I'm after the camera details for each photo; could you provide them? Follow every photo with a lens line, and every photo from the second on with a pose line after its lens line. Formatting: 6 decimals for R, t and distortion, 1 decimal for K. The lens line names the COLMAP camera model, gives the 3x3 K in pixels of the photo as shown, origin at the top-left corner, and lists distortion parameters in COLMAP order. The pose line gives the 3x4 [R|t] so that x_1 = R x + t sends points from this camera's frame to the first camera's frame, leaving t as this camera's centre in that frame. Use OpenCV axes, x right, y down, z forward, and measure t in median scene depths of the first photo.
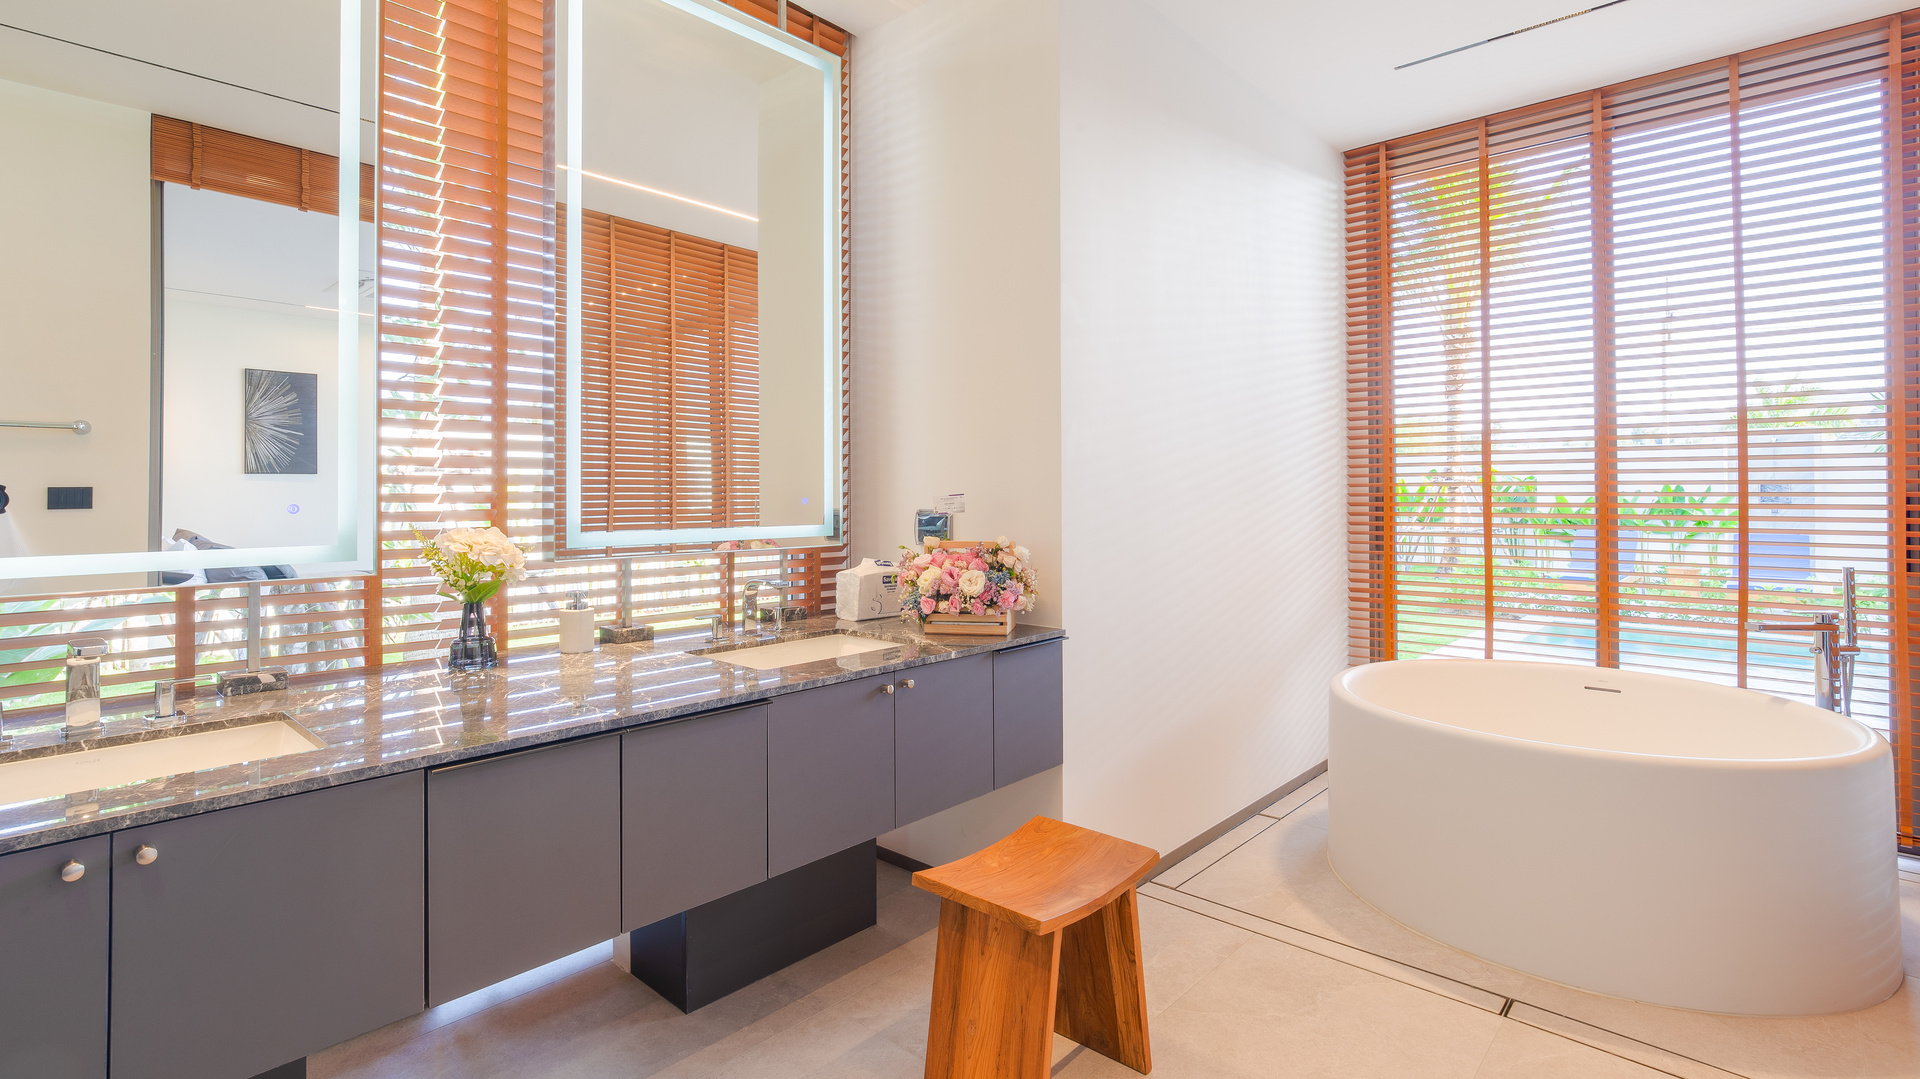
lens RADIAL K [[936.6, 0, 975.4], [0, 936.6, 487.0], [0, 0, 1]] dist [0.003265, 0.002693]
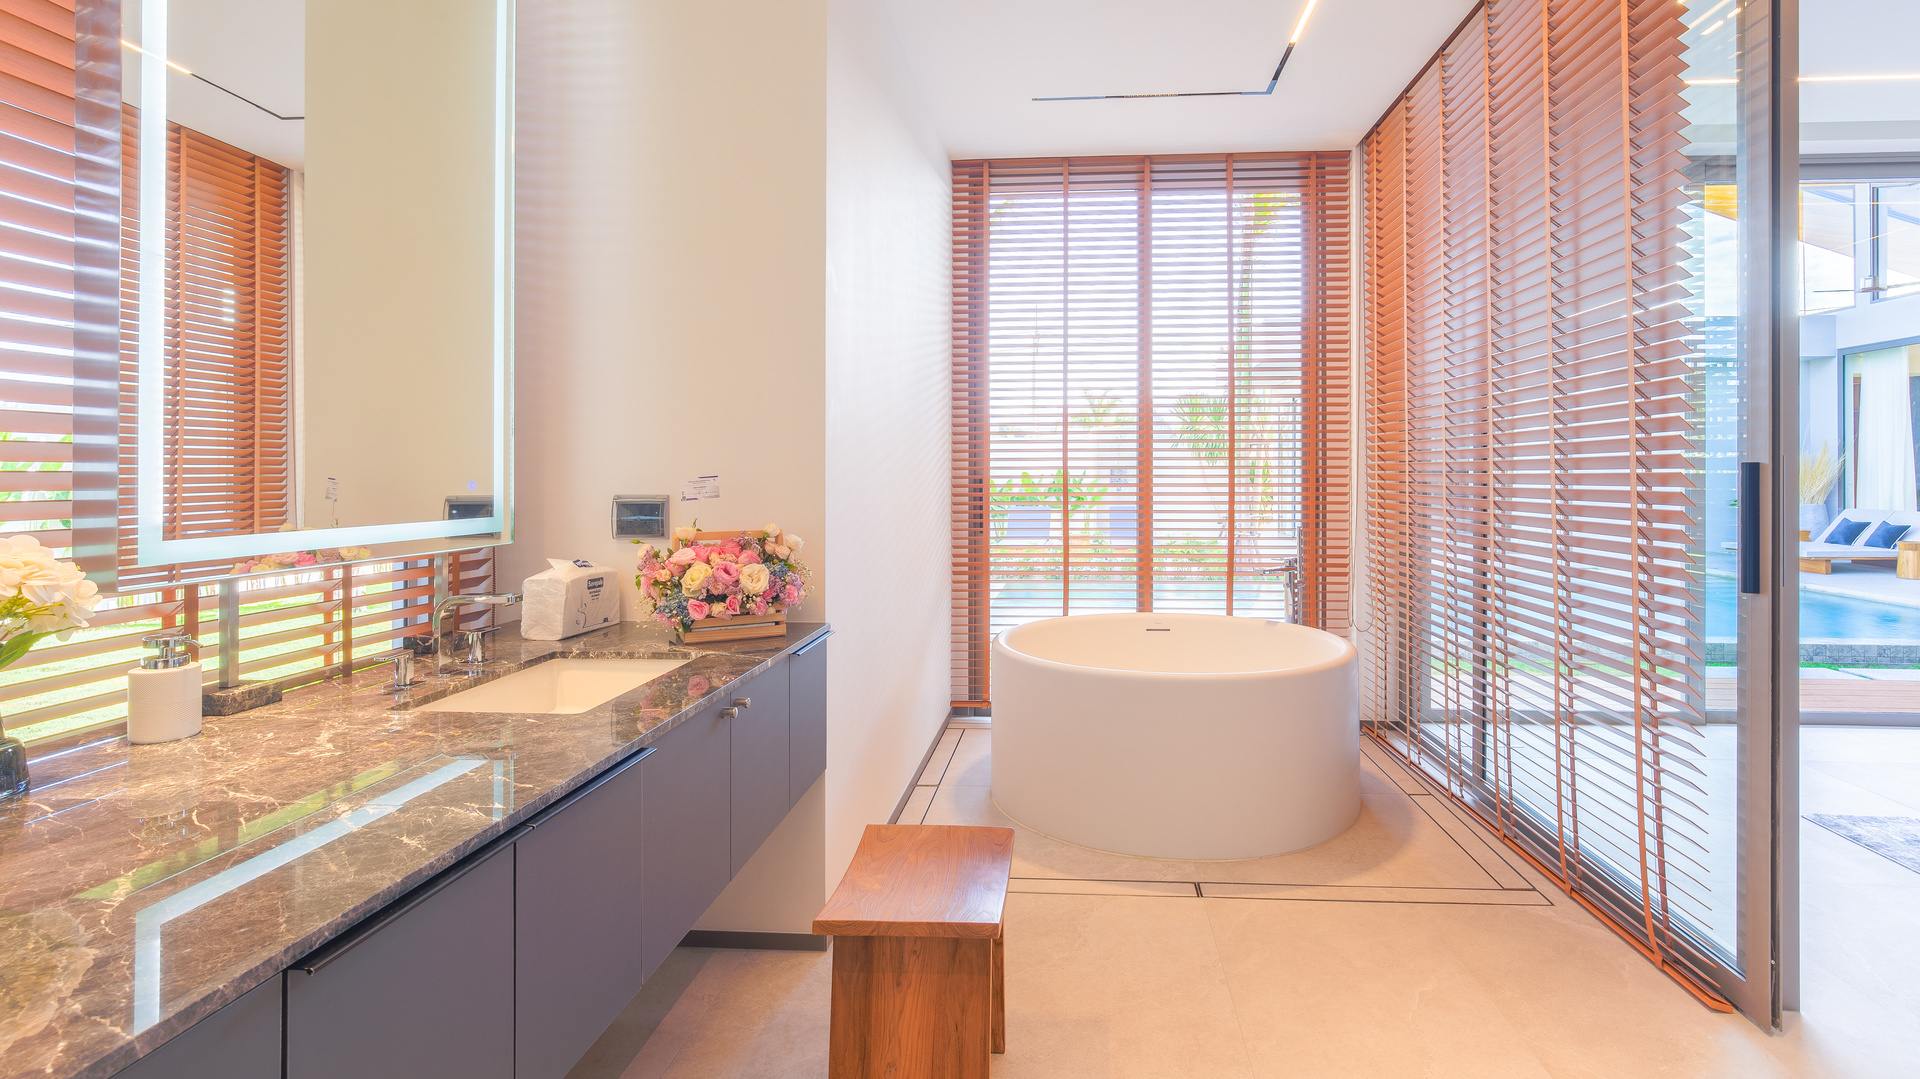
lens RADIAL K [[936.6, 0, 1020.9], [0, 936.6, 471.4], [0, 0, 1]] dist [0.003265, 0.002693]
pose [[0.774856, 0.002122, 0.632134, -0.349570], [-0.002964, 0.999996, 0.000276, 0.002024], [-0.632131, -0.002088, 0.774859, 0.167370]]
